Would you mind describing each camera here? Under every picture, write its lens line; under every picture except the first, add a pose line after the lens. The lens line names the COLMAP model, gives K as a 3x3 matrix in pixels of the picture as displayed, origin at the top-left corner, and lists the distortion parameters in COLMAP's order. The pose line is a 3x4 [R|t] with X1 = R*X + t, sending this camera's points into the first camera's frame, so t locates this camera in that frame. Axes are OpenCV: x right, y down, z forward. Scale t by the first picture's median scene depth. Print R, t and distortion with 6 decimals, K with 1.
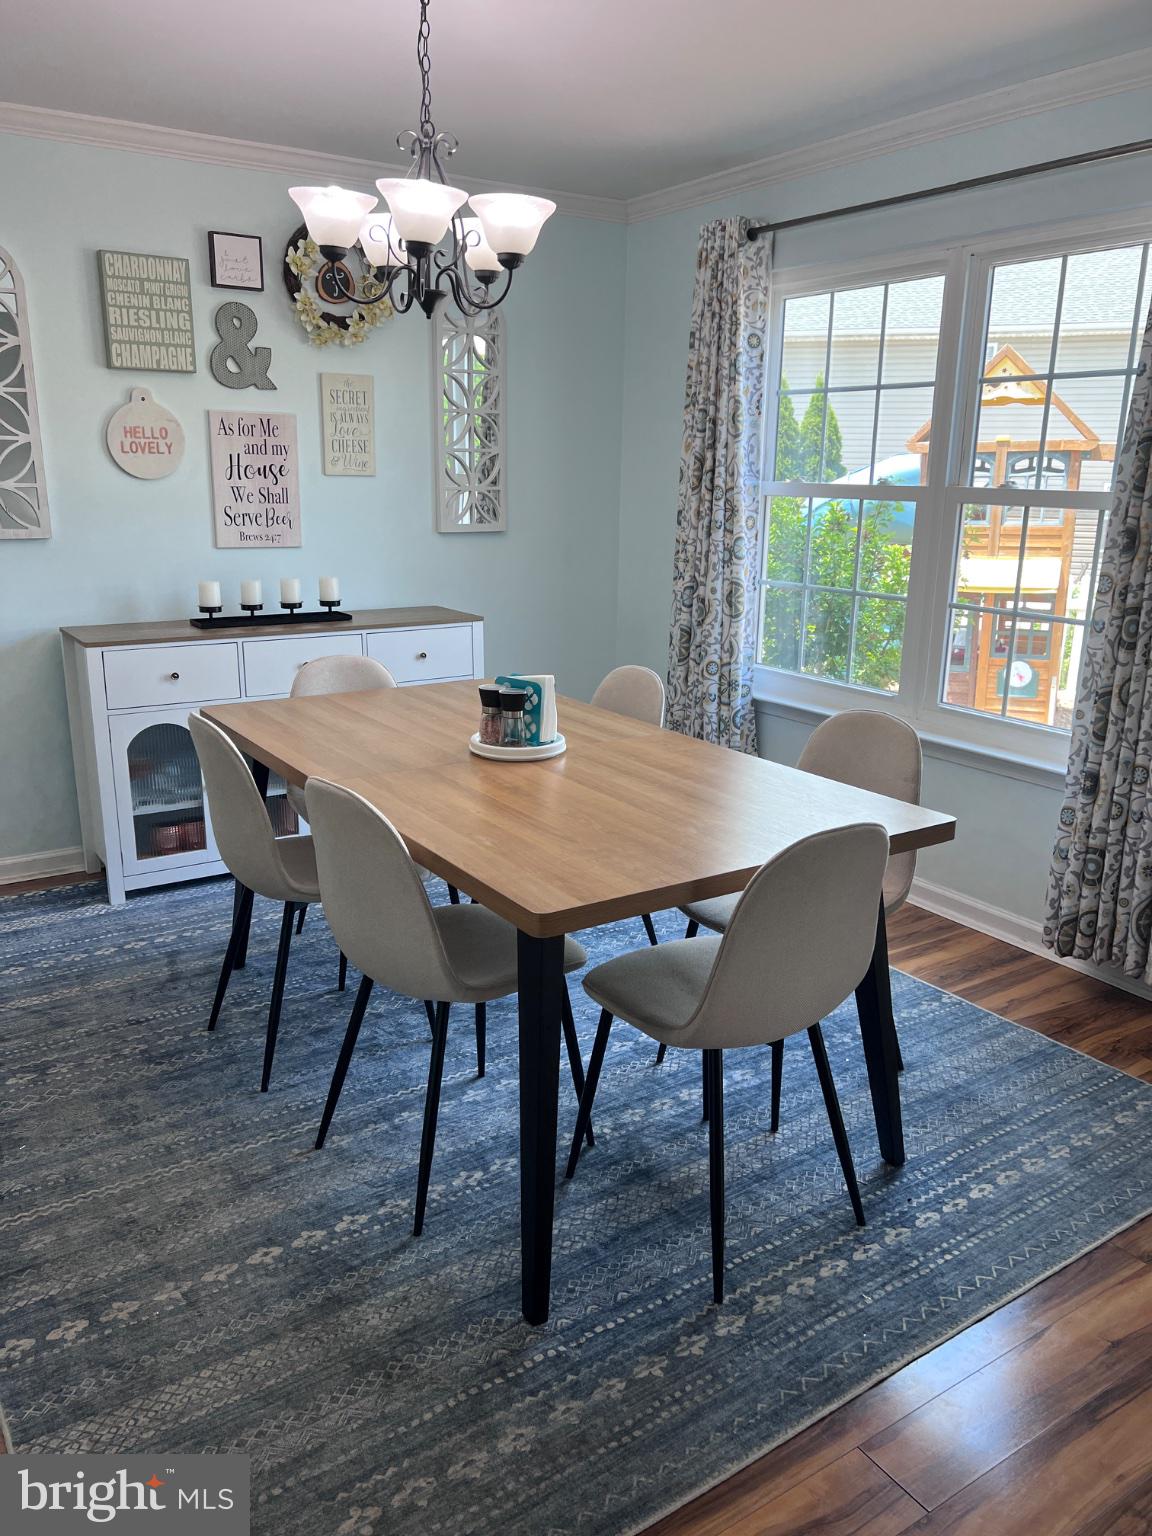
lens RADIAL K [[1152.5, 0, 572.2], [0, 1152.5, 779.7], [0, 0, 1]] dist [0.055734, -0.066190]
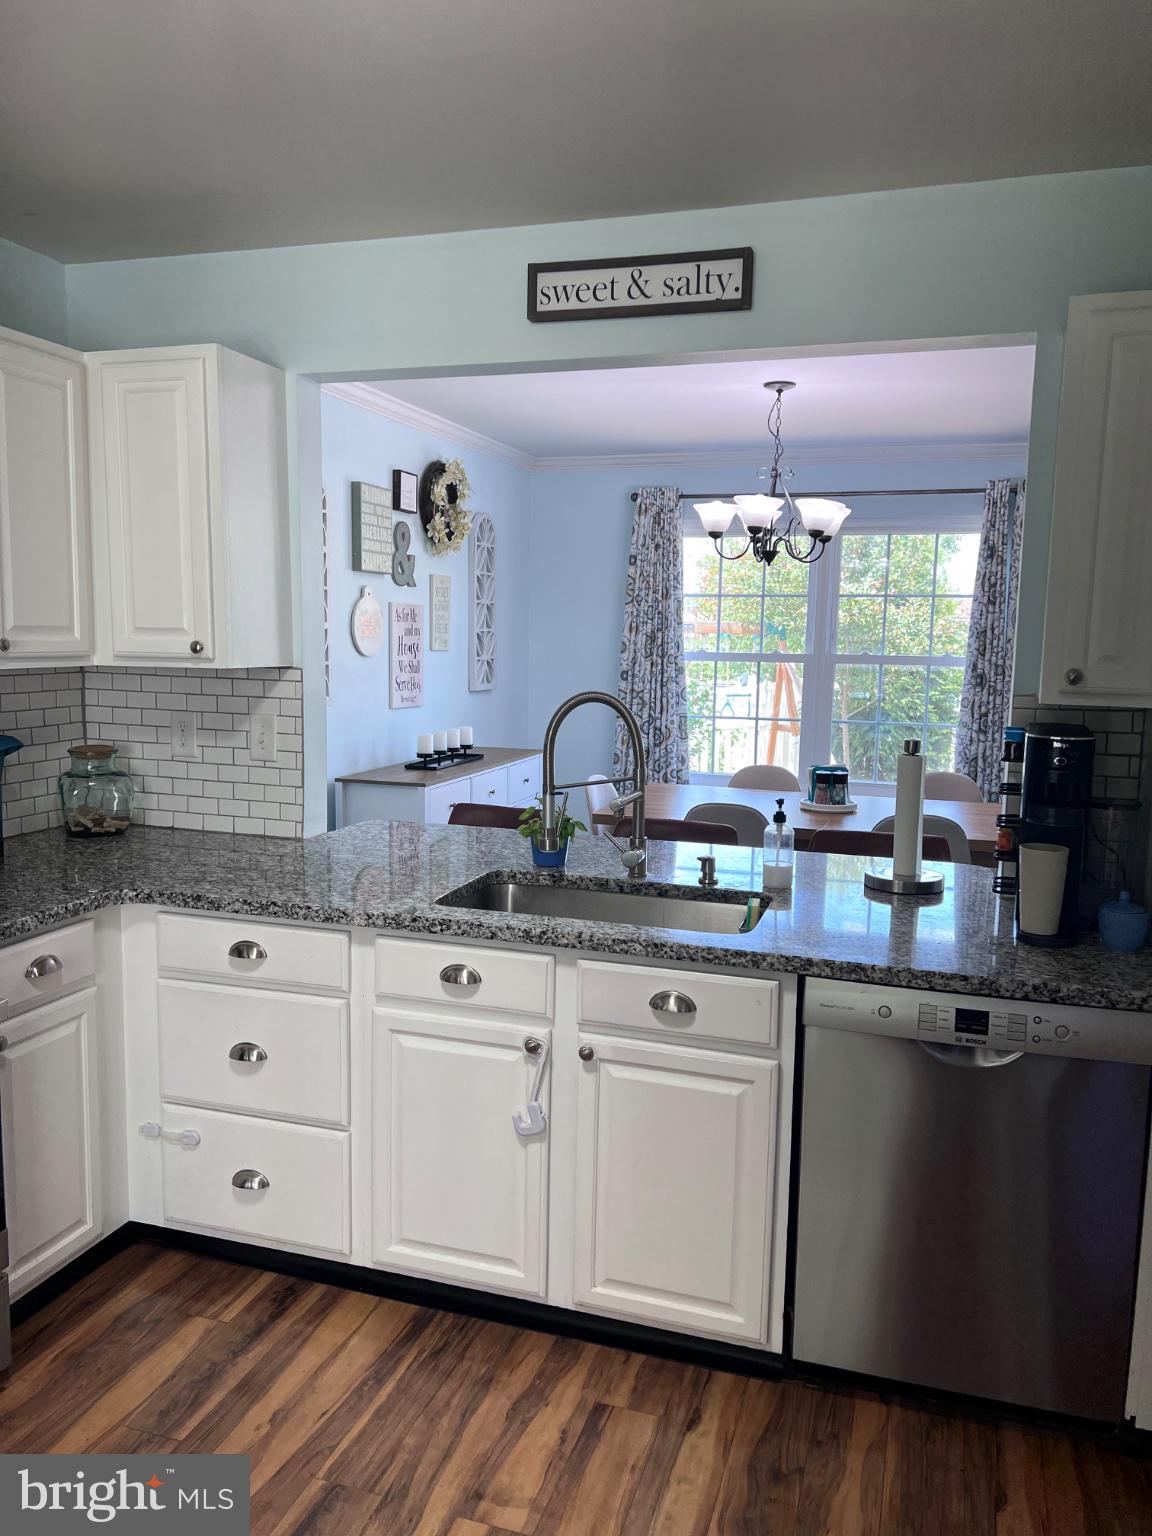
lens RADIAL K [[1152.5, 0, 585.6], [0, 1152.5, 780.8], [0, 0, 1]] dist [0.055734, -0.066190]
pose [[0.774265, -0.083330, 0.627351, -1.016370], [0.161711, 0.984435, -0.068820, -0.005890], [-0.611852, 0.154735, 0.775689, -0.081744]]
